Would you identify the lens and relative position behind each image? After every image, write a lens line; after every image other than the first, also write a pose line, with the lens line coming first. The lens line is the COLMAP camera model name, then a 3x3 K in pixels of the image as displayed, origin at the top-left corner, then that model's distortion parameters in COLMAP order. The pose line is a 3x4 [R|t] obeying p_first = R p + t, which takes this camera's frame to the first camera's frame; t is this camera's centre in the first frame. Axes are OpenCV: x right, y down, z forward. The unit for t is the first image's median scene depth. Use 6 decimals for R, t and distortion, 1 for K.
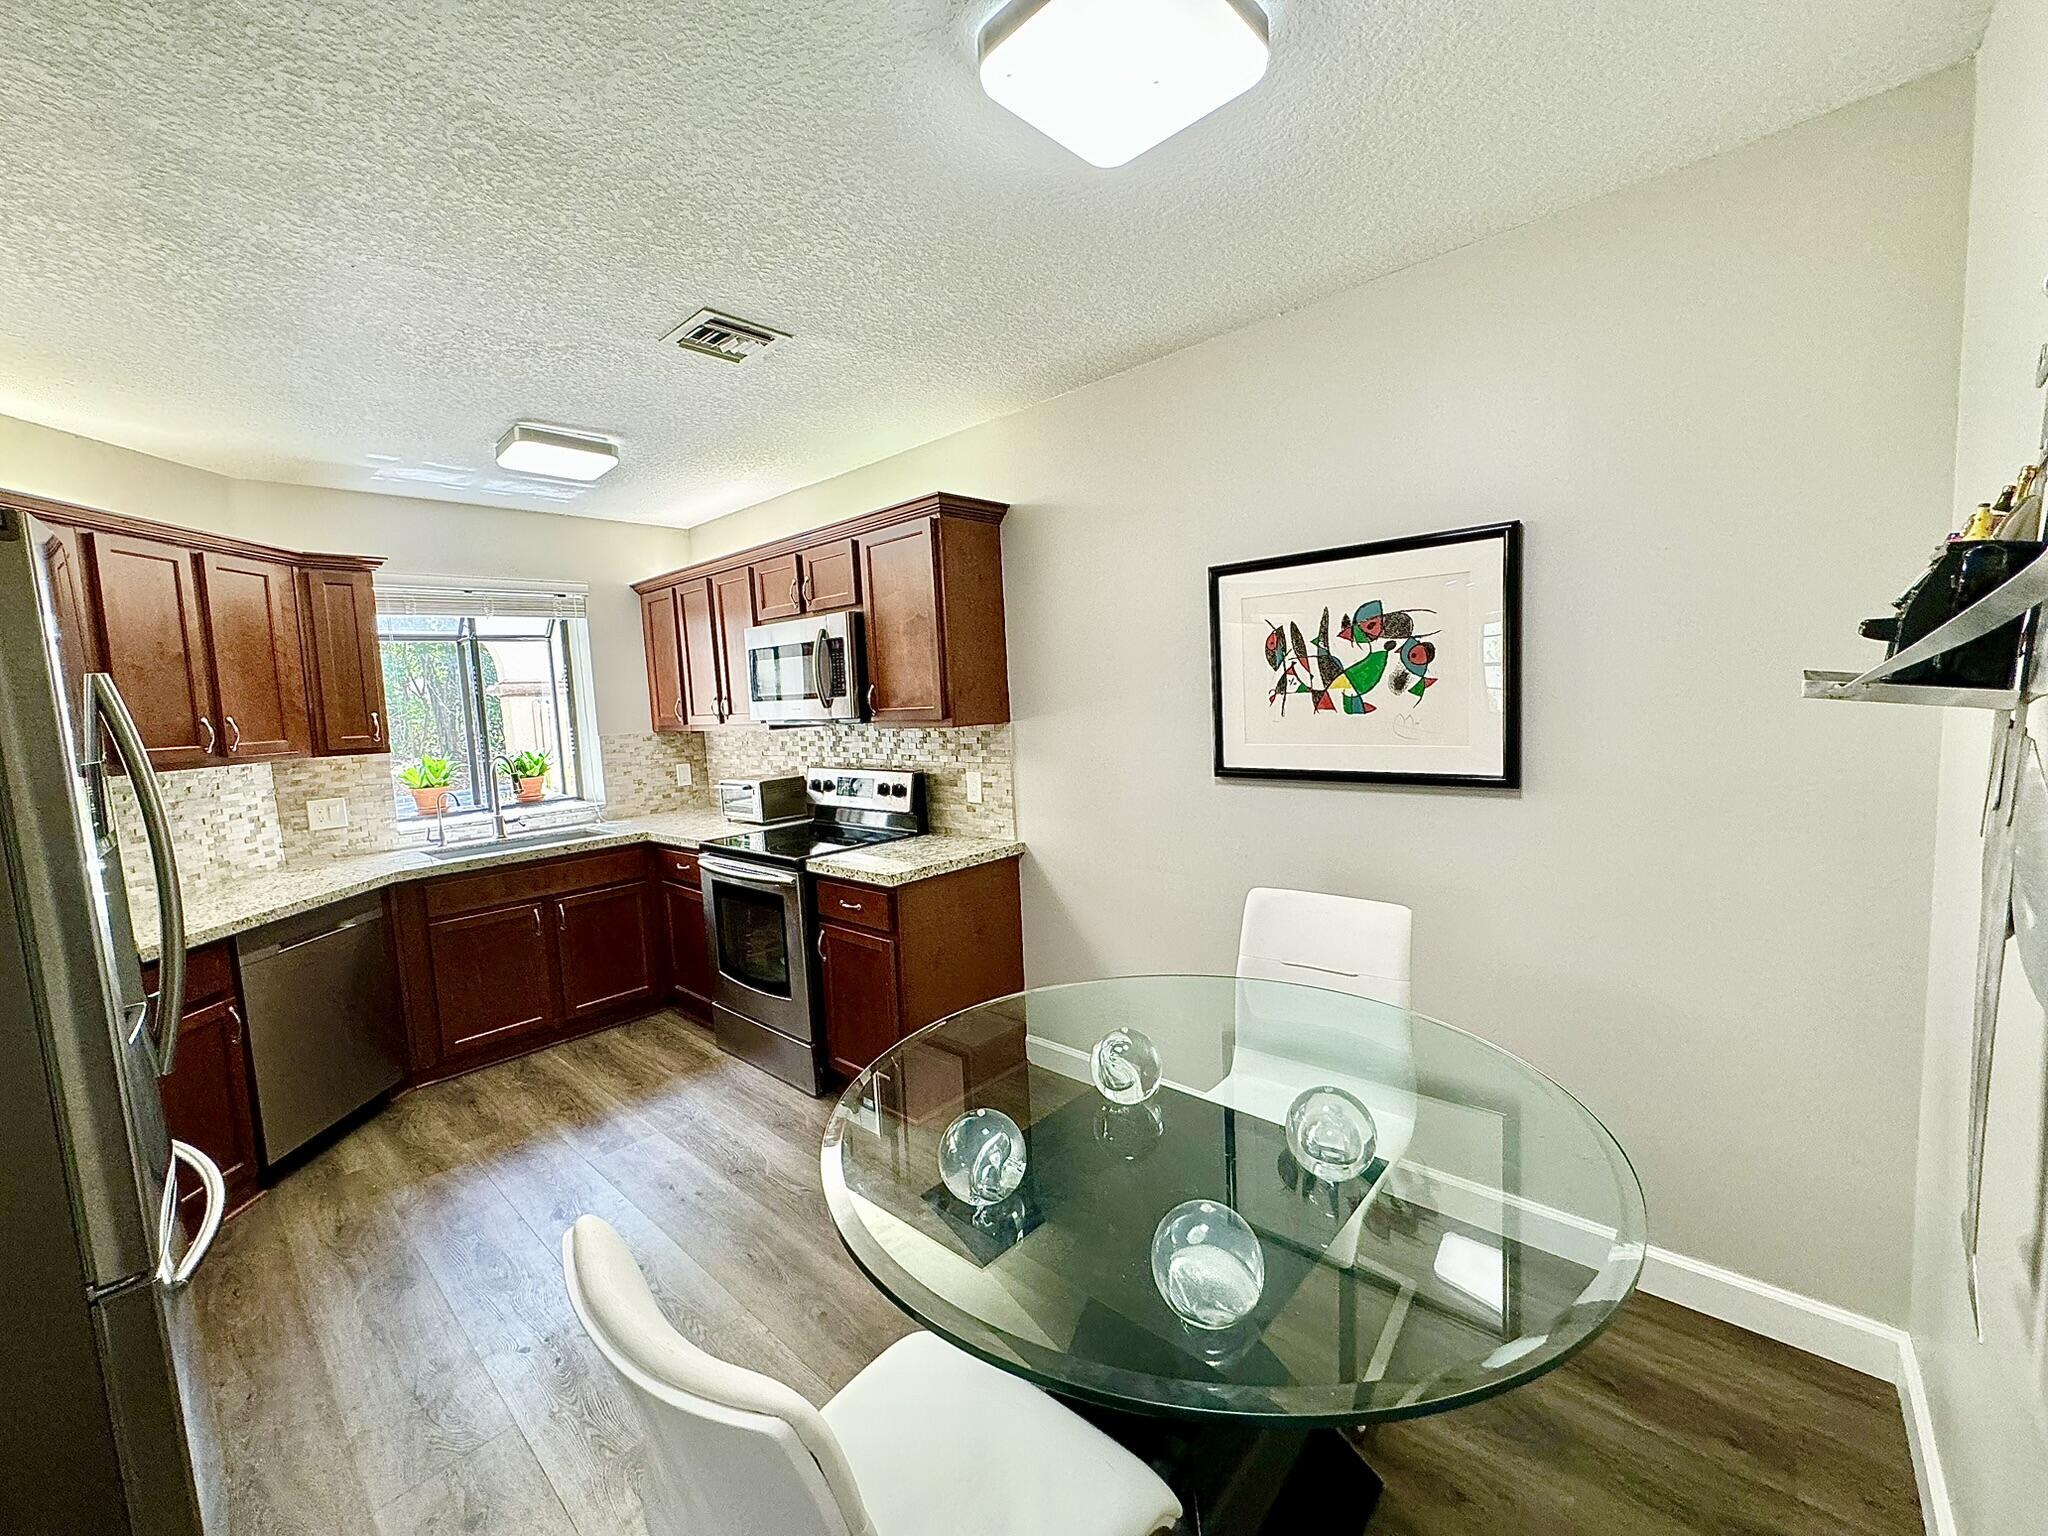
lens RADIAL K [[821.0, 0, 1019.4], [0, 821.0, 770.8], [0, 0, 1]] dist [0.002376, 0.000107]
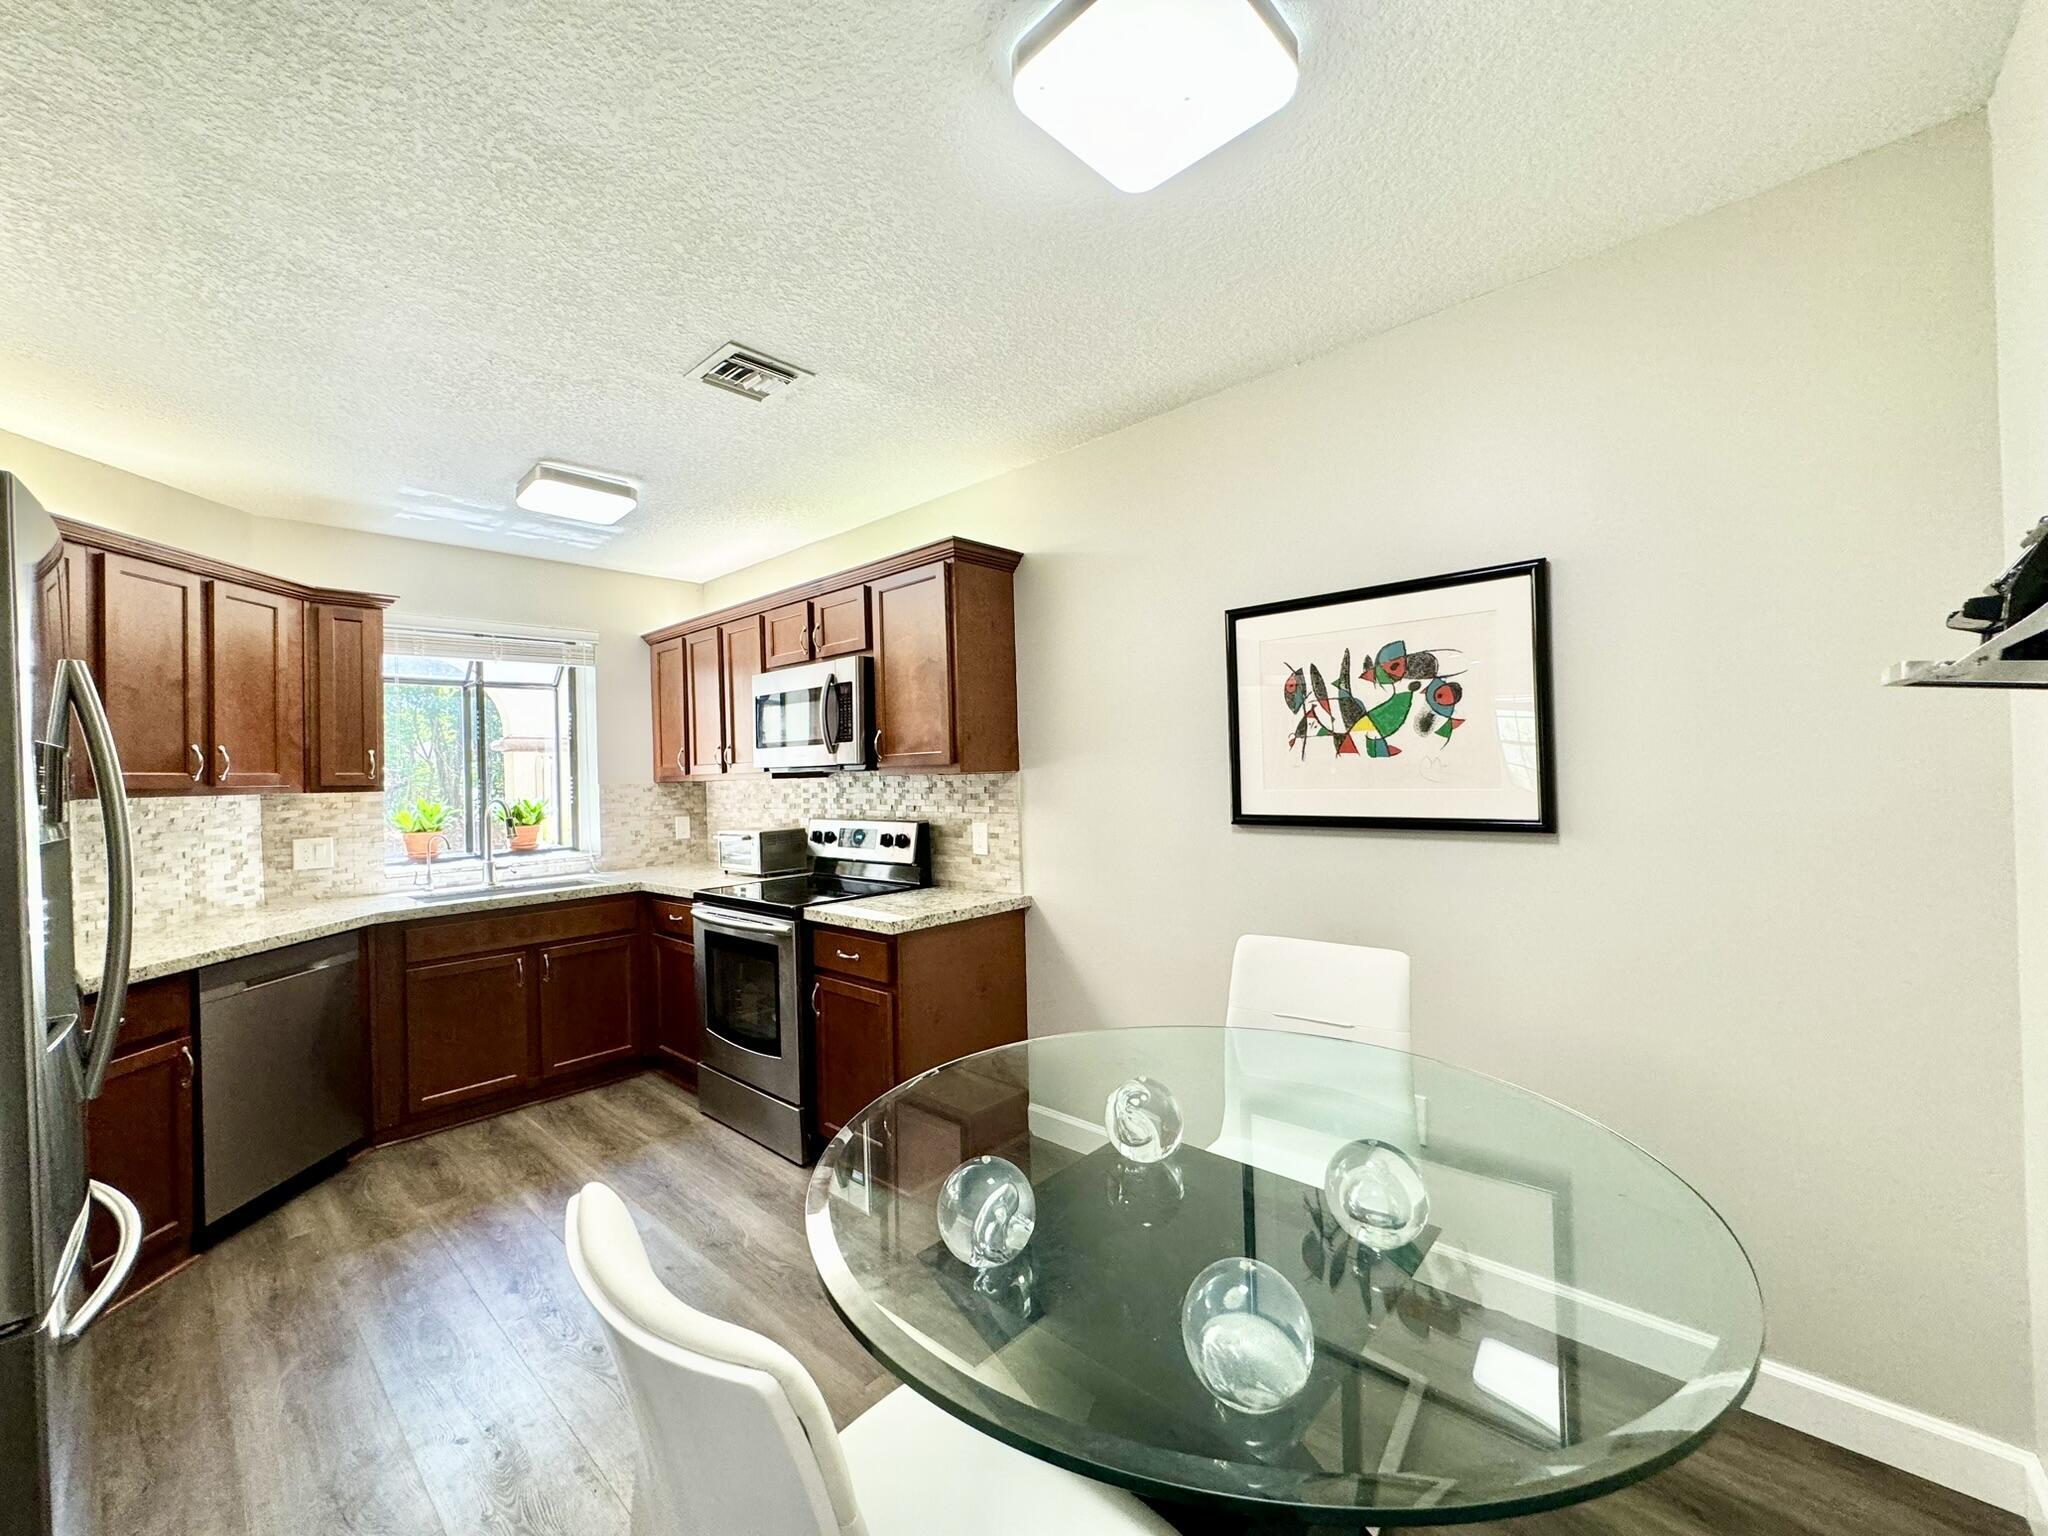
lens RADIAL K [[821.0, 0, 1019.4], [0, 821.0, 770.8], [0, 0, 1]] dist [0.002376, 0.000107]
pose [[0.999759, 0.021642, -0.003634, -0.007686], [-0.021893, 0.994992, -0.097529, 0.037484], [0.001505, 0.097585, 0.995226, 0.029946]]
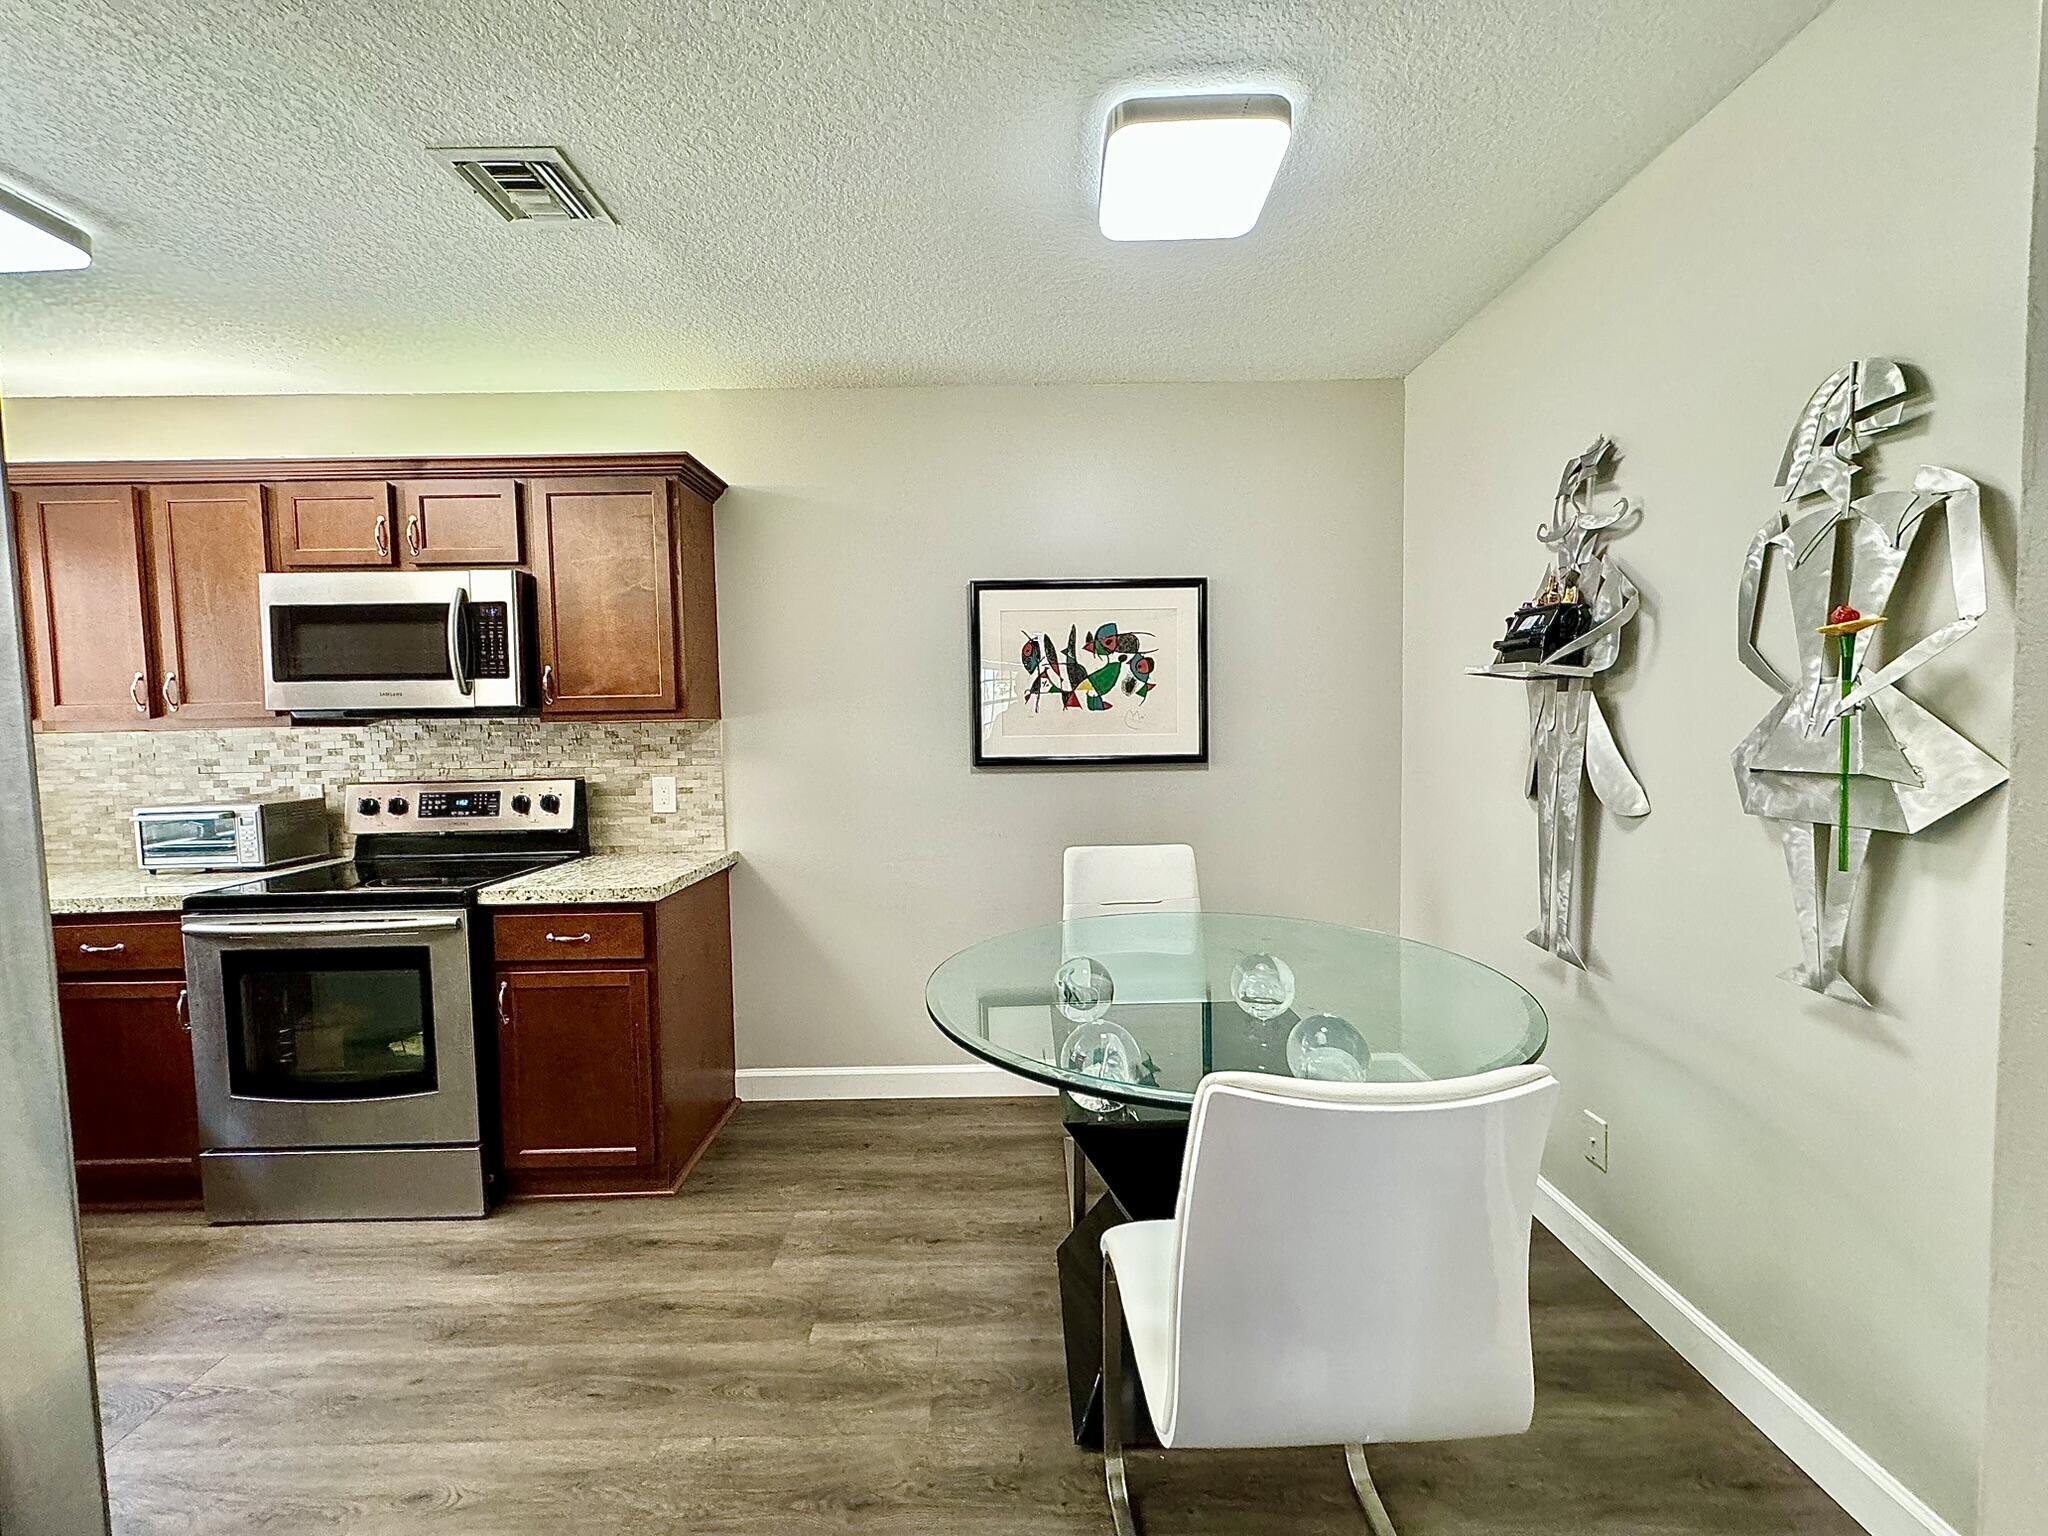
lens RADIAL K [[821.0, 0, 1020.0], [0, 821.0, 771.7], [0, 0, 1]] dist [0.002376, 0.000107]
pose [[0.735206, -0.002309, 0.677840, -0.402798], [0.046108, 0.997848, -0.046611, 0.059038], [-0.676274, 0.065523, 0.733731, 0.114946]]
